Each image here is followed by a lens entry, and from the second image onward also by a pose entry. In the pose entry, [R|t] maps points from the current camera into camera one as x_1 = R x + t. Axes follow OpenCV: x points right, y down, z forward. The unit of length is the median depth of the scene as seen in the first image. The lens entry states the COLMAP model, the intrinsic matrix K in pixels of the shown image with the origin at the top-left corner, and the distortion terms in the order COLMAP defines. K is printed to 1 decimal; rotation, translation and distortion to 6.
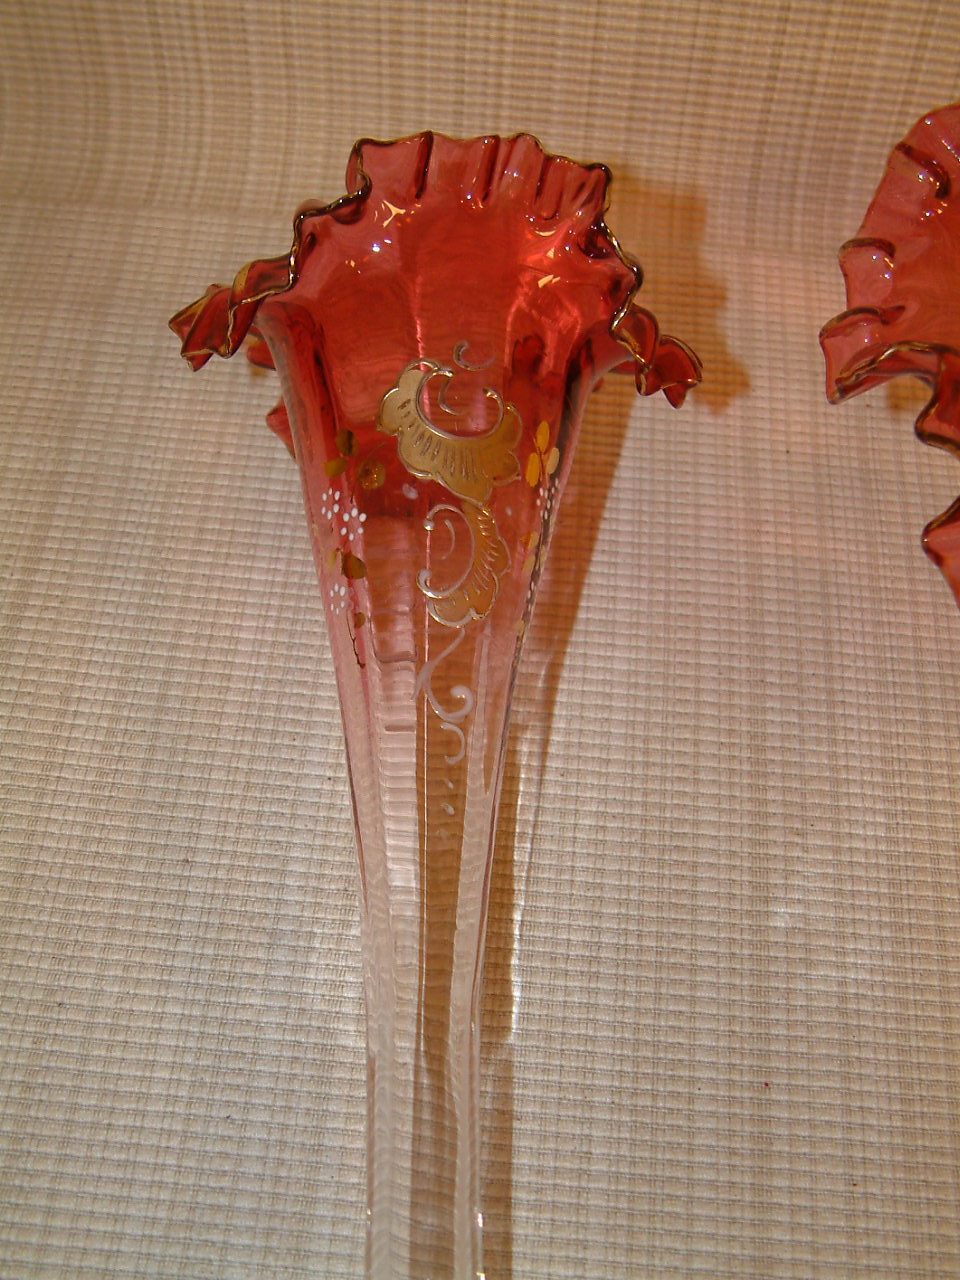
lens RADIAL K [[1556.6, 0, 465.6], [0, 1556.6, 664.7], [0, 0, 1]] dist [-0.118295, 0.000000]
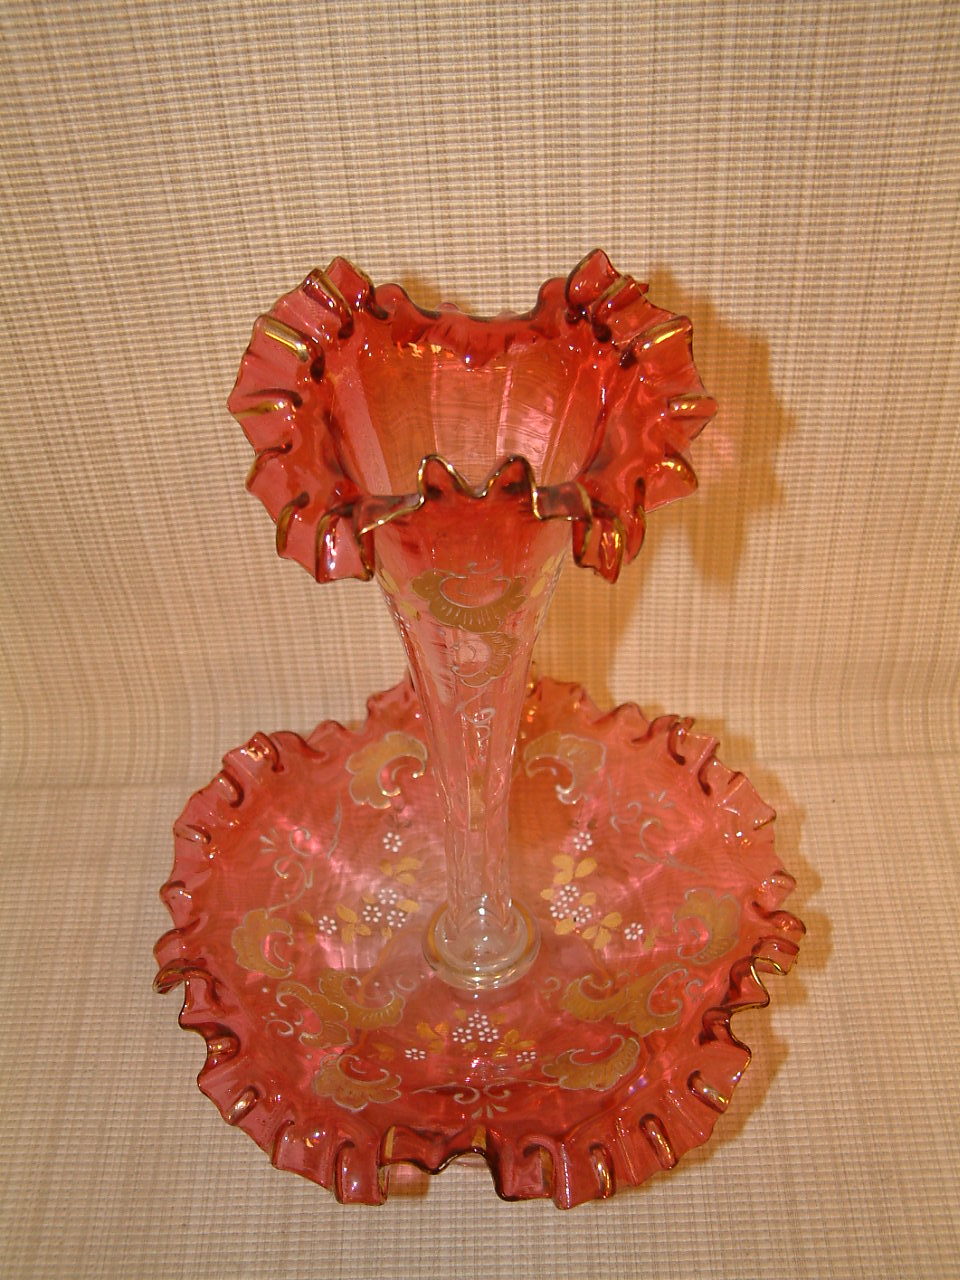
lens RADIAL K [[1556.6, 0, 495.6], [0, 1556.6, 658.4], [0, 0, 1]] dist [-0.118295, 0.000000]
pose [[0.993088, -0.115709, 0.019699, 0.158302], [0.117314, 0.973135, -0.198104, -0.084703], [0.003752, 0.199046, 0.979983, -0.597556]]
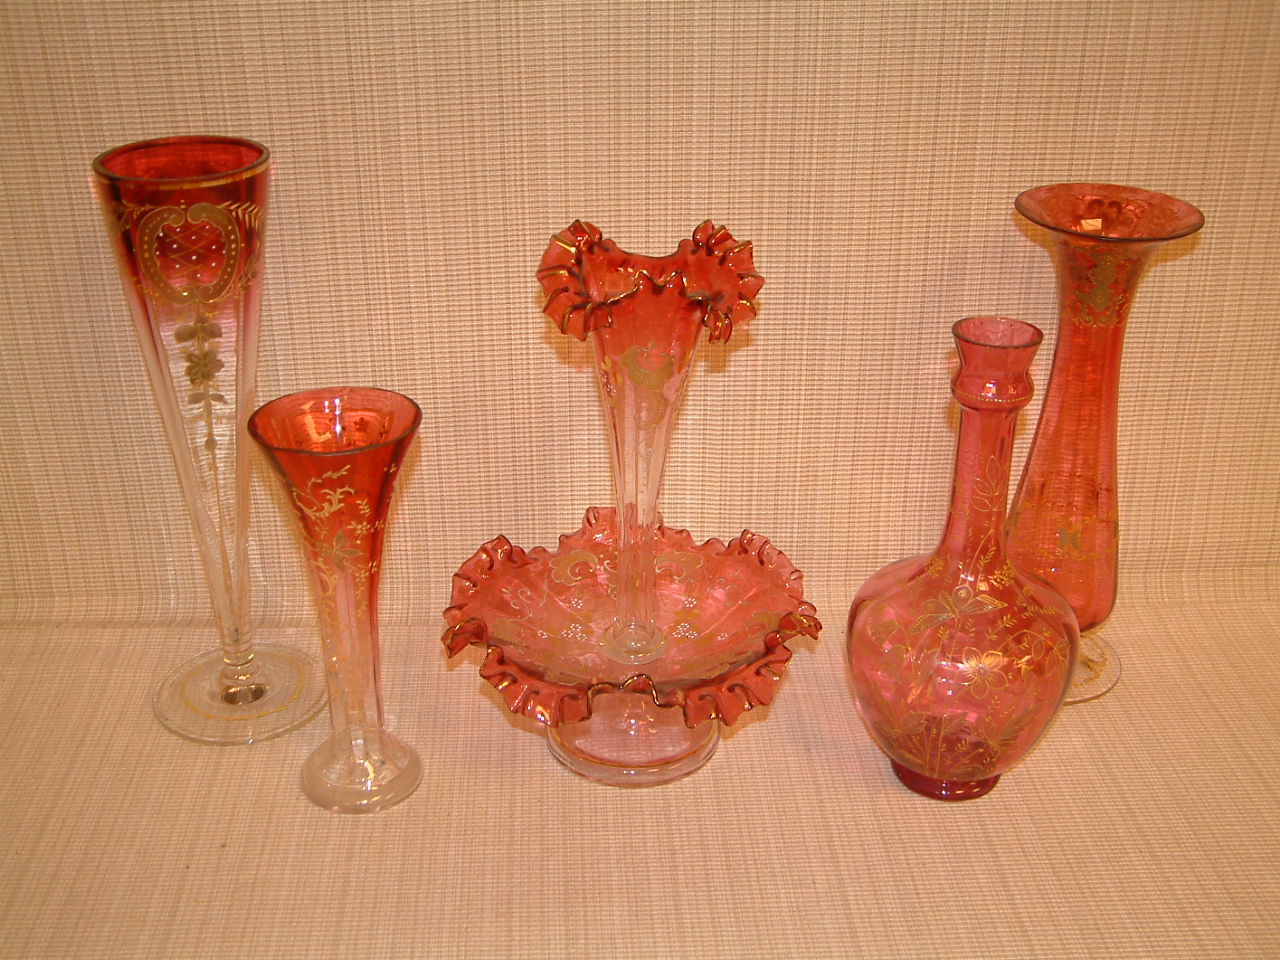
lens RADIAL K [[1556.6, 0, 628.8], [0, 1556.6, 492.0], [0, 0, 1]] dist [-0.118295, 0.000000]
pose [[0.990926, -0.080160, 0.107888, -0.100595], [0.123341, 0.861281, -0.492932, 0.854768], [-0.053408, 0.501766, 0.863353, -1.344590]]
